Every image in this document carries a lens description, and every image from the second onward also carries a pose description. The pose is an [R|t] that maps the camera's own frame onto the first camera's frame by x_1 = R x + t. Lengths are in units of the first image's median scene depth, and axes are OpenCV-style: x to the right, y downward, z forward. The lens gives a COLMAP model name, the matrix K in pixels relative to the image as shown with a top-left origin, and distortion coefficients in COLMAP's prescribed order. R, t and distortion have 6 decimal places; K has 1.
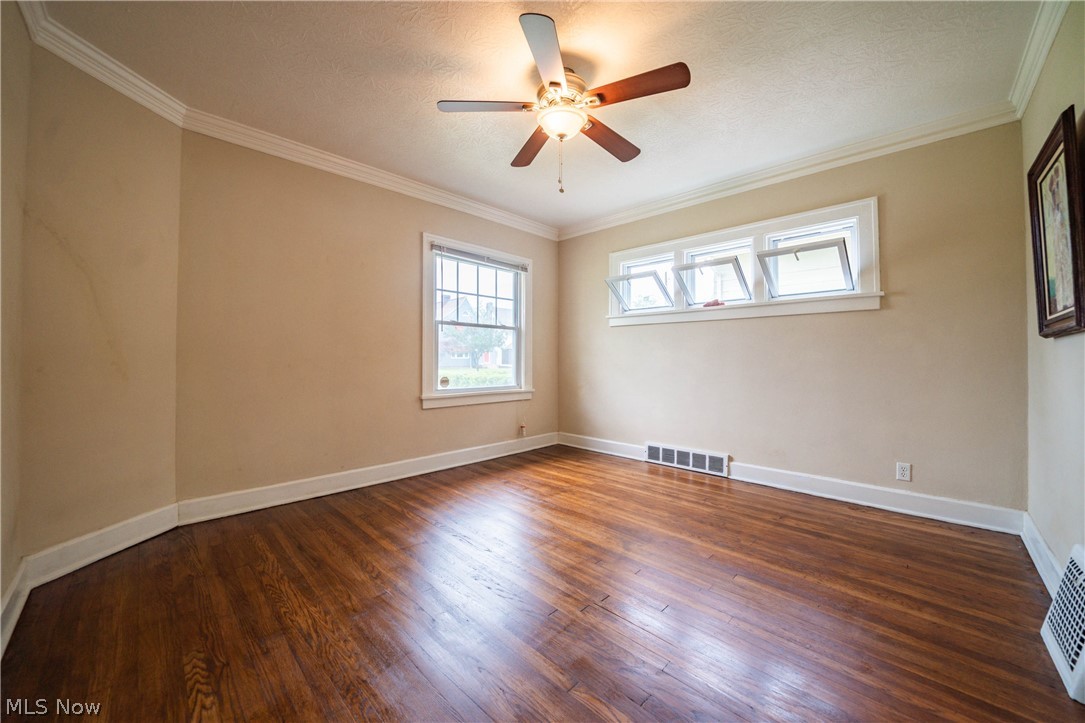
lens RADIAL K [[393.7, 0, 542.5], [0, 393.7, 361.5], [0, 0, 1]] dist [-0.020979, 0.000137]
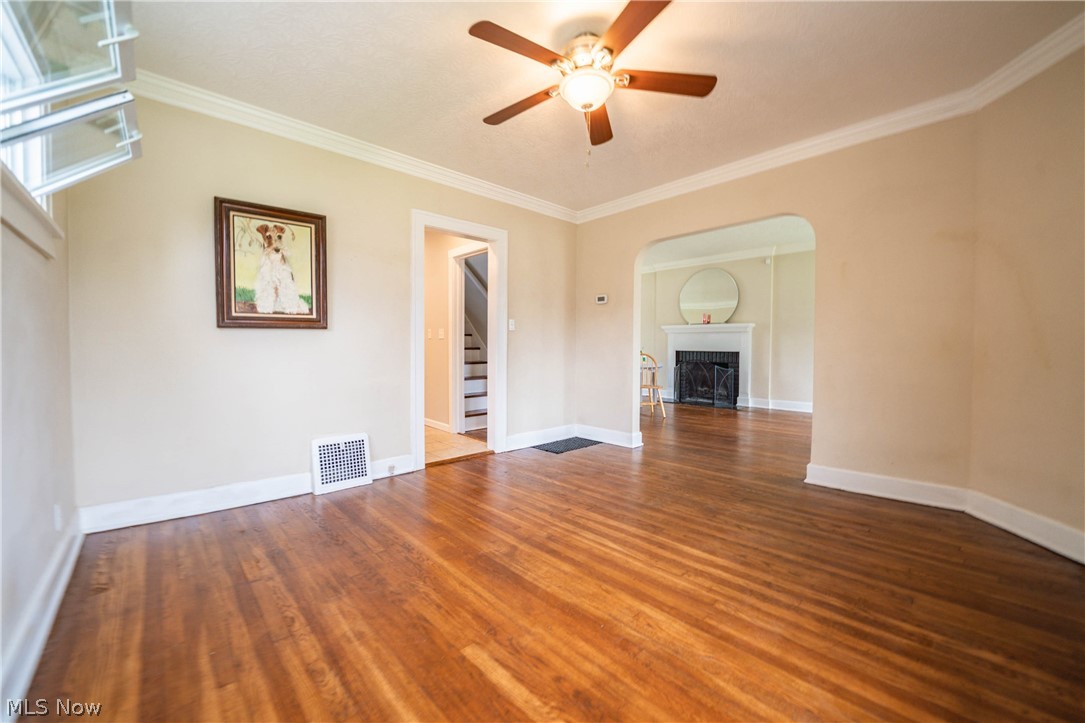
lens RADIAL K [[415.8, 0, 542.5], [0, 415.8, 361.5], [0, 0, 1]] dist [-0.022292, -0.000008]
pose [[-0.999276, -0.005414, 0.037667, 0.087765], [-0.003753, 0.999023, 0.044041, -0.006018], [-0.037868, 0.043868, -0.998319, 1.514923]]
